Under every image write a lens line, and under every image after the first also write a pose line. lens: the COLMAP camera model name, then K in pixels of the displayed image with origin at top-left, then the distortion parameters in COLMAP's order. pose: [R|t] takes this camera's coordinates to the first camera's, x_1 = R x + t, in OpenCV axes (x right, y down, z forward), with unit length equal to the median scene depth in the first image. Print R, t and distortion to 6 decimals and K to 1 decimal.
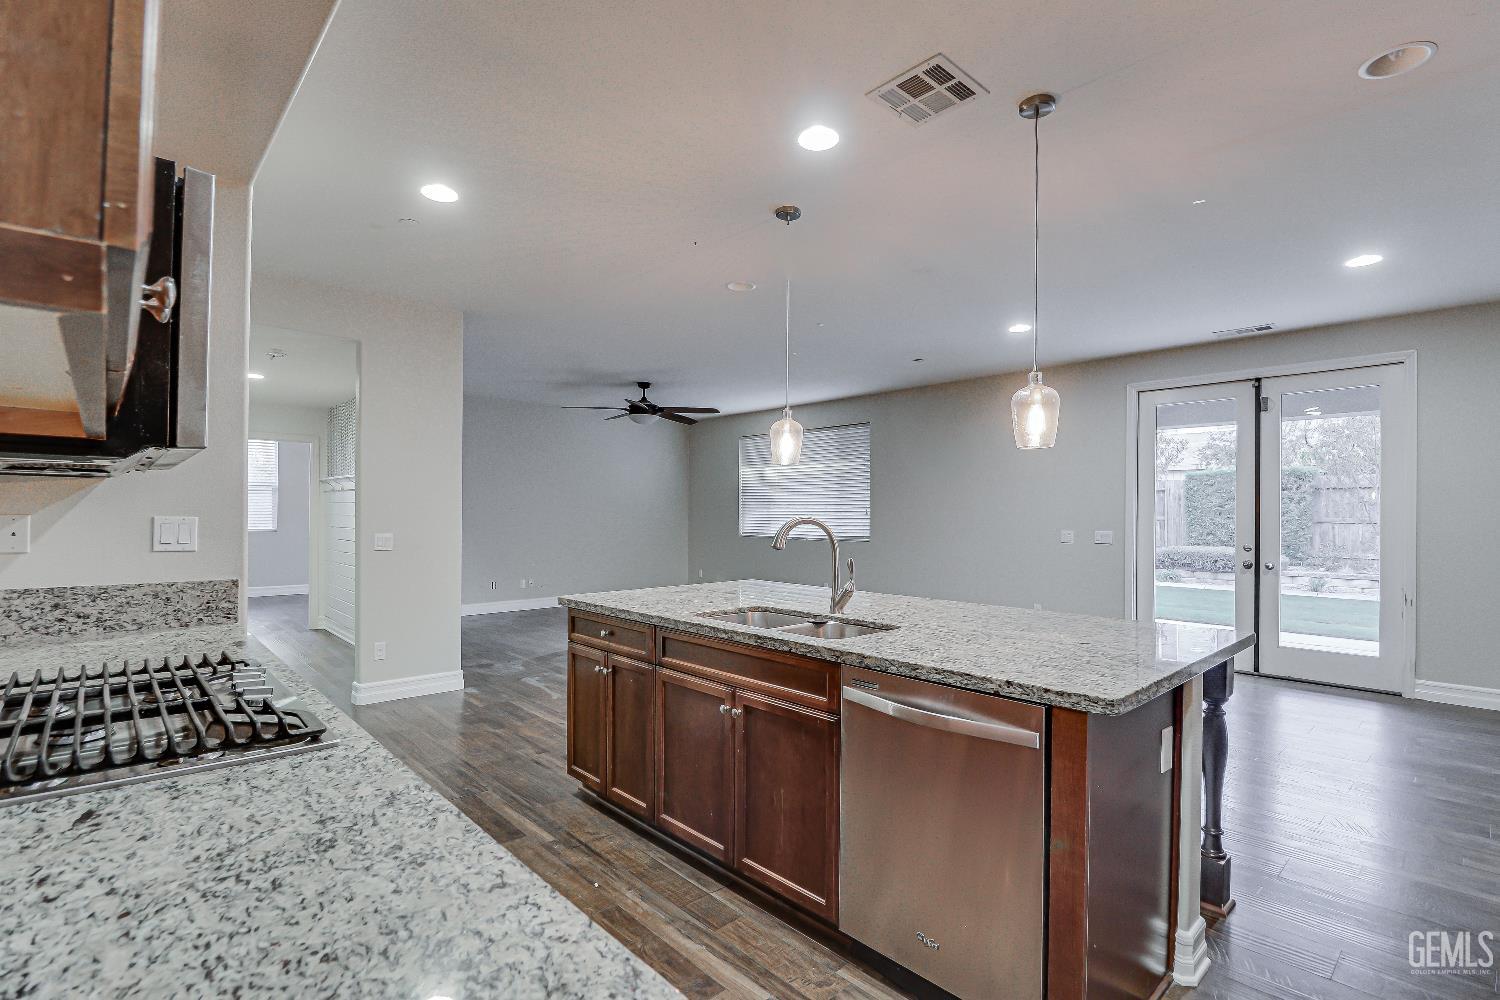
lens RADIAL K [[709.4, 0, 755.4], [0, 709.4, 511.8], [0, 0, 1]] dist [-0.013083, -0.004689]
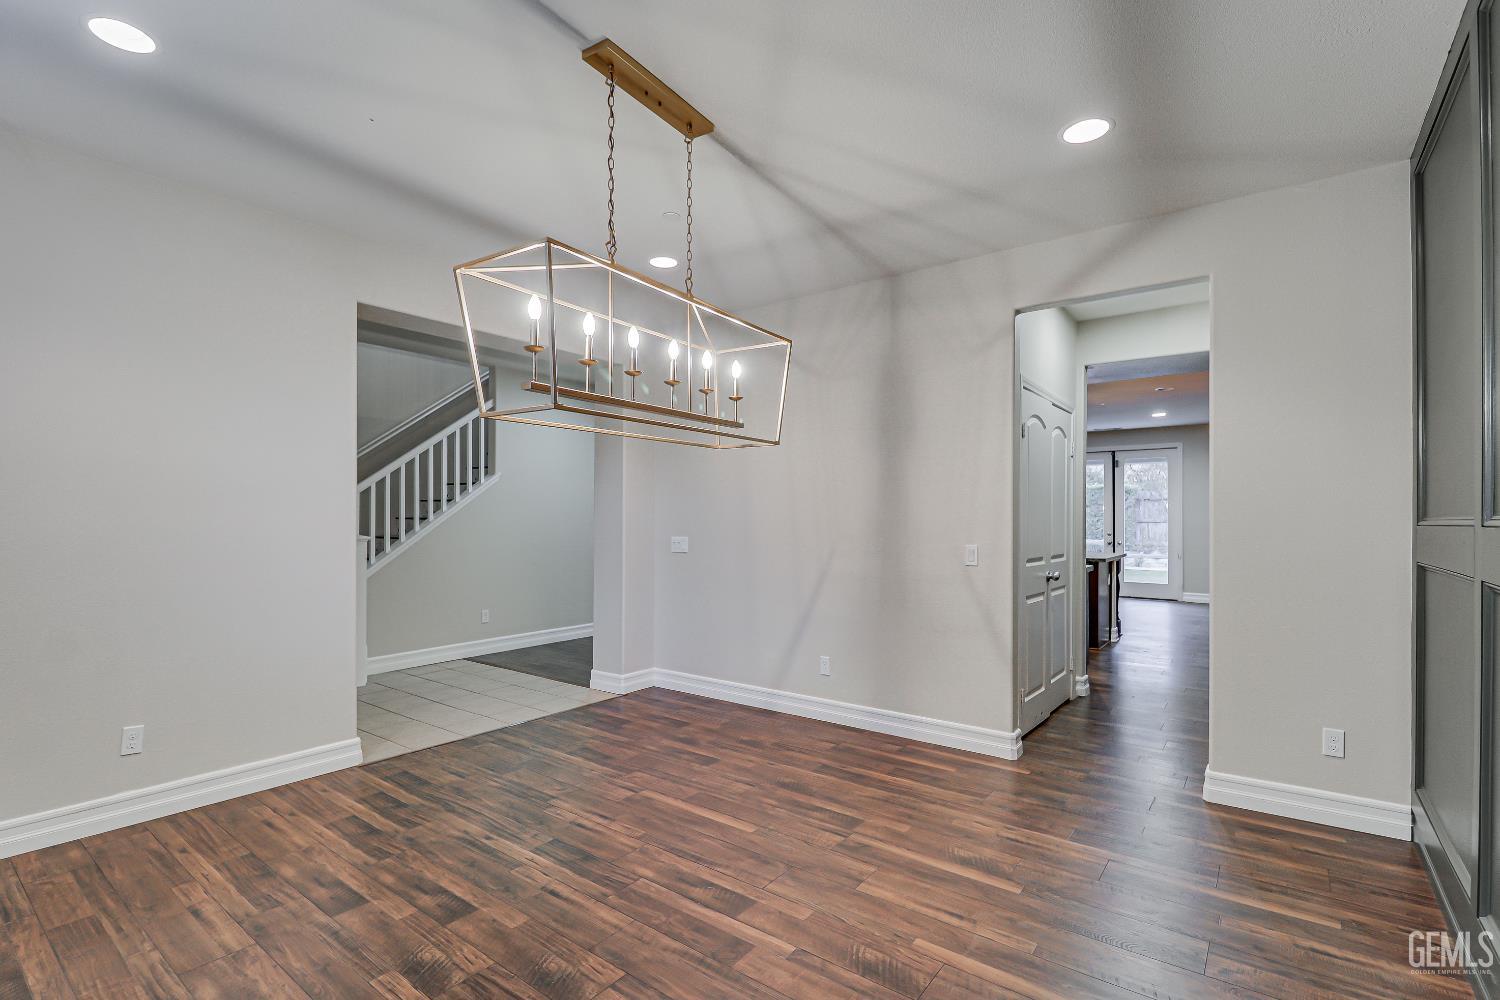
lens RADIAL K [[709.4, 0, 746.8], [0, 709.4, 503.8], [0, 0, 1]] dist [-0.013083, -0.004689]
pose [[0.985263, -0.001401, 0.171040, -0.664376], [0.004593, 0.999823, -0.018266, -0.003065], [-0.170984, 0.018783, 0.985095, -0.810511]]
